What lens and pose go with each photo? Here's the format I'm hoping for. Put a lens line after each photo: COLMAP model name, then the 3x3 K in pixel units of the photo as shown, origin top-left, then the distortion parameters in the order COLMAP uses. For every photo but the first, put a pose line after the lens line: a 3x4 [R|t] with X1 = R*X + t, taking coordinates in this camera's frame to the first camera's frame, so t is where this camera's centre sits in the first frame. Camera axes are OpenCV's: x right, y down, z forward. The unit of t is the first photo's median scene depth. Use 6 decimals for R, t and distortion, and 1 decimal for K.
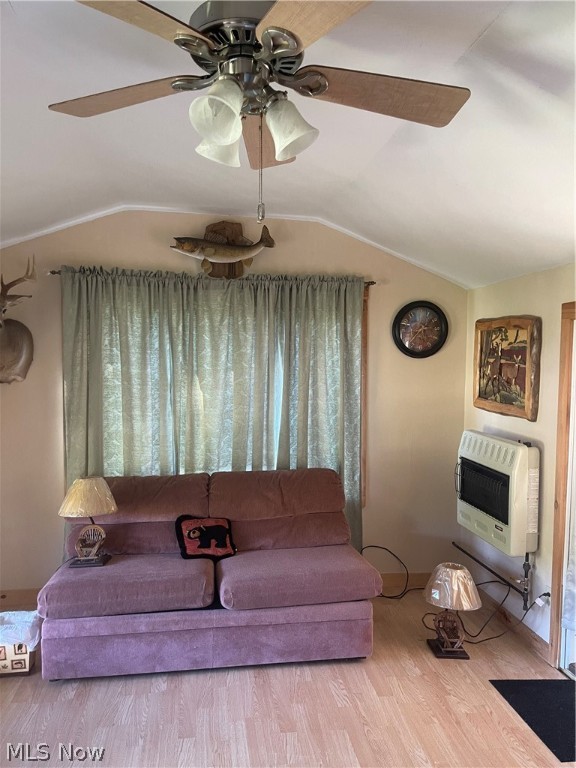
lens RADIAL K [[587.9, 0, 291.8], [0, 587.9, 389.1], [0, 0, 1]] dist [0.049373, -0.067792]
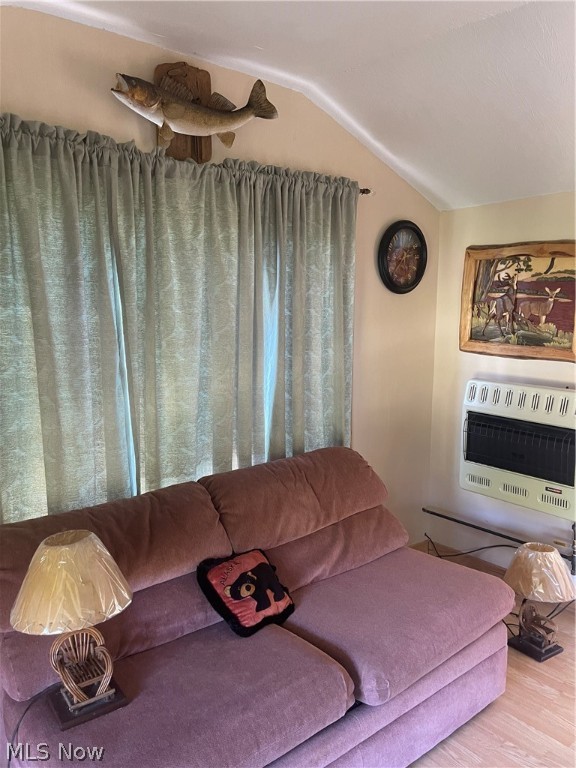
lens RADIAL K [[587.9, 0, 287.3], [0, 587.9, 382.8], [0, 0, 1]] dist [0.049373, -0.067792]
pose [[0.859722, -0.081106, 0.504282, -0.360753], [0.037666, 0.994691, 0.095765, -0.016184], [-0.509371, -0.063336, 0.858213, 0.418783]]
